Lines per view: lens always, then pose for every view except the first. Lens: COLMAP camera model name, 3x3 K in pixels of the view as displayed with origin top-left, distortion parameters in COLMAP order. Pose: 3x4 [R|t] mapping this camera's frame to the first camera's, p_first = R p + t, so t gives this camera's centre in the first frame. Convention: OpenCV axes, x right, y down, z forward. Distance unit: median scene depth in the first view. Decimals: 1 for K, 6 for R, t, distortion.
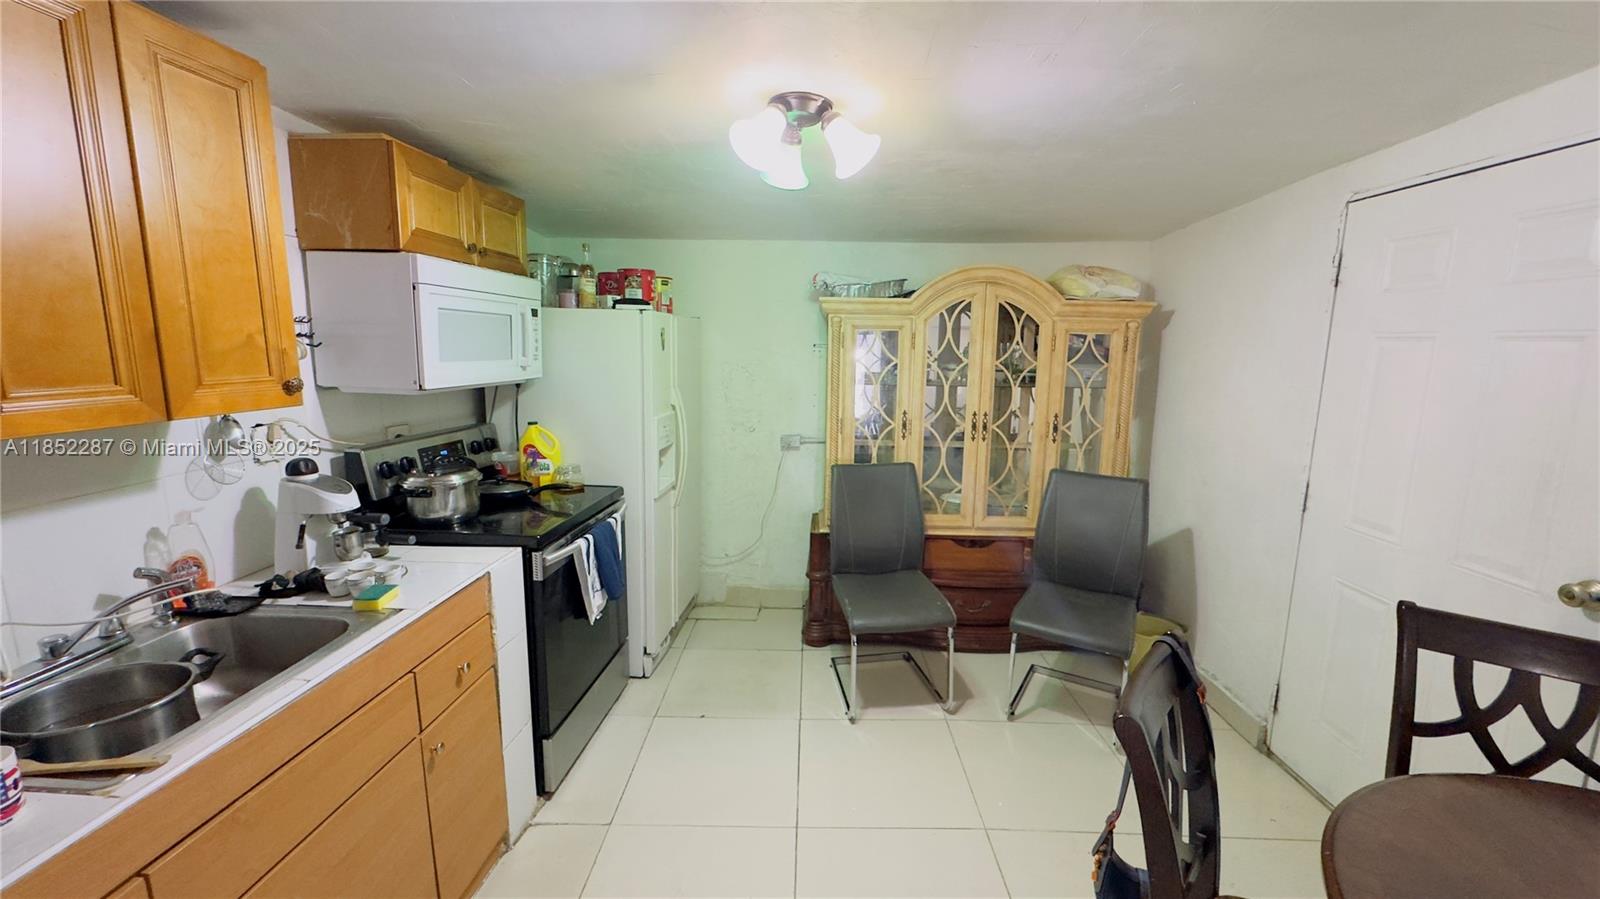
lens RADIAL K [[637.6, 0, 806.2], [0, 637.6, 453.1], [0, 0, 1]] dist [-0.004229, 0.000998]
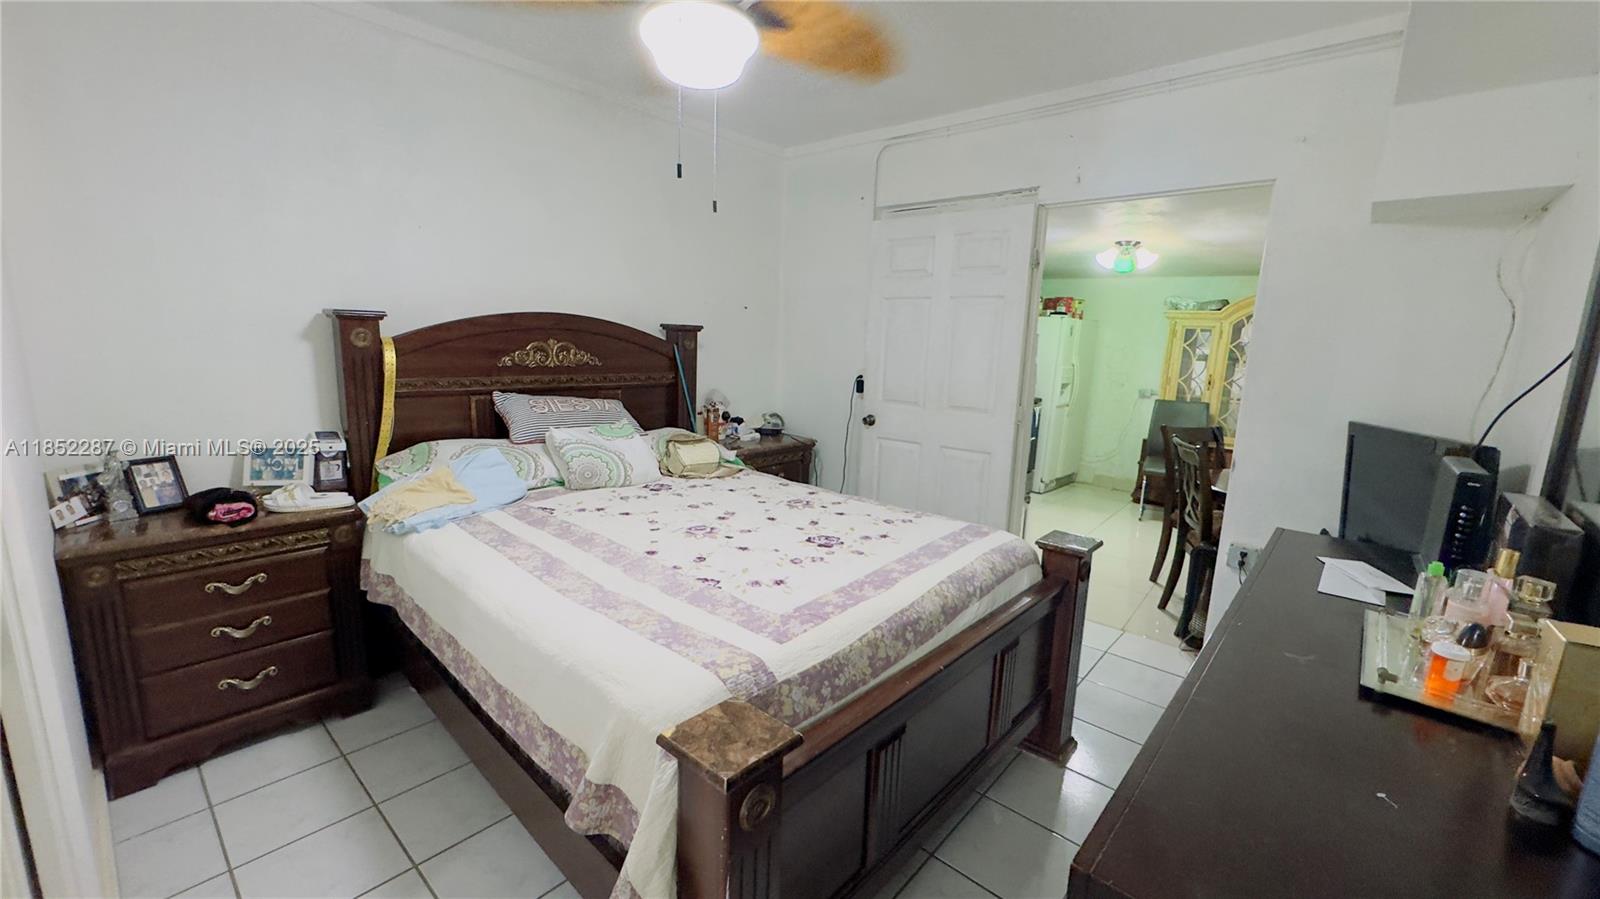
lens RADIAL K [[637.6, 0, 808.0], [0, 637.6, 453.3], [0, 0, 1]] dist [-0.004229, 0.000998]
pose [[0.791260, 0.127173, -0.598109, 0.393040], [-0.127277, 0.990964, 0.042324, 0.239749], [0.598087, 0.042636, 0.800297, -1.174887]]
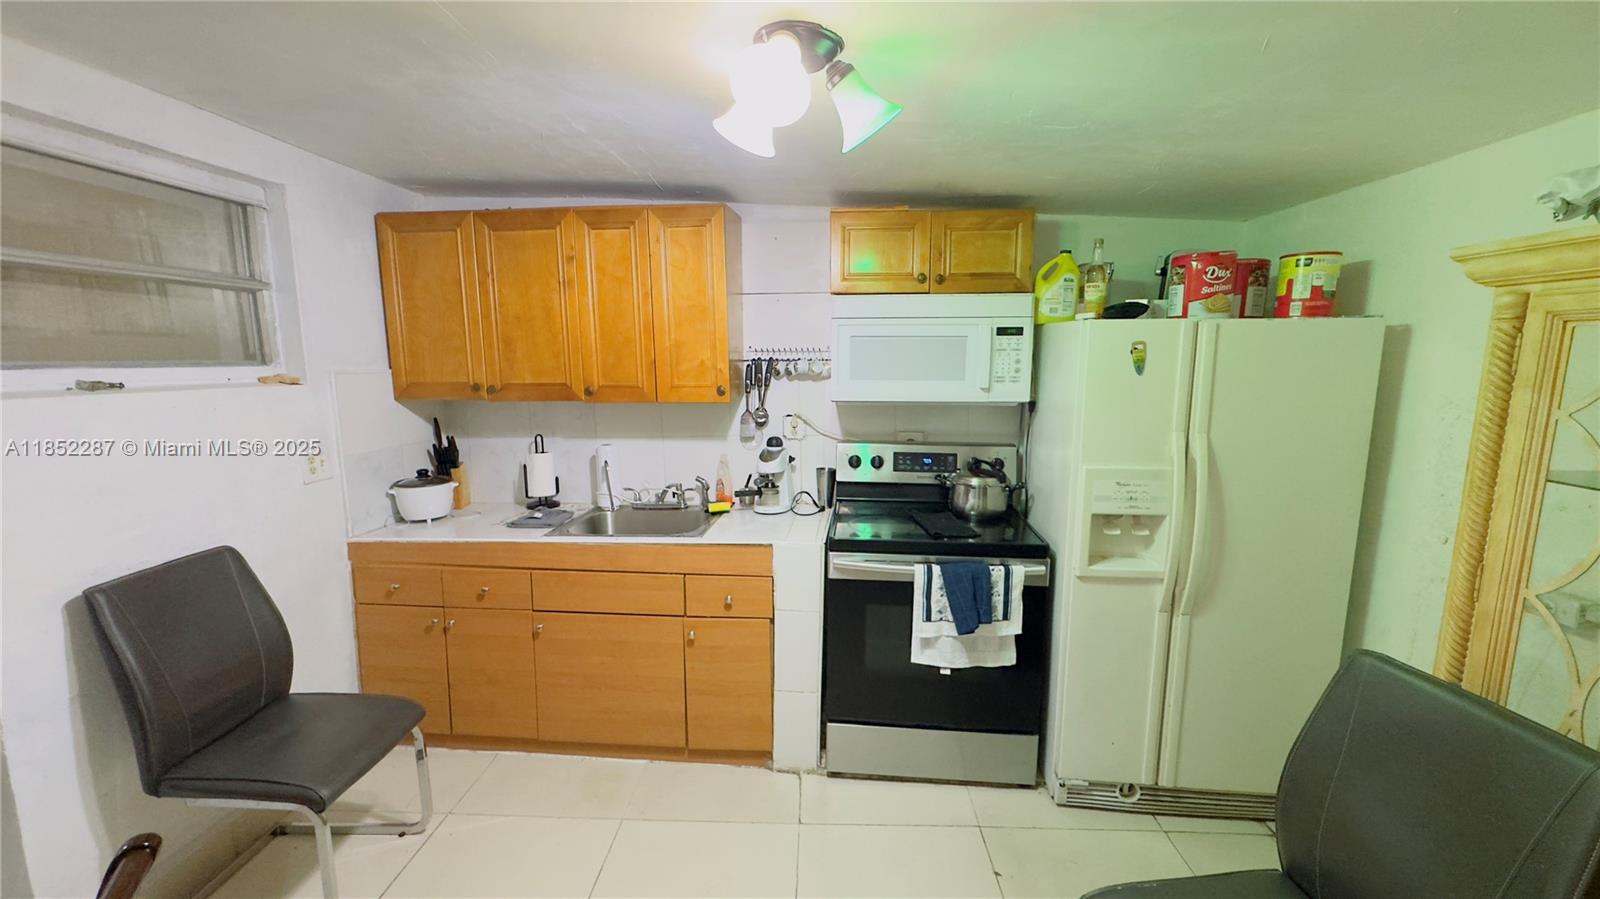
lens RADIAL K [[637.6, 0, 802.0], [0, 637.6, 450.9], [0, 0, 1]] dist [-0.004229, 0.000998]
pose [[-0.031915, 0.132132, -0.990718, 0.475882], [-0.165221, 0.976889, 0.135610, -0.114880], [0.985740, 0.168015, -0.009346, 0.673677]]
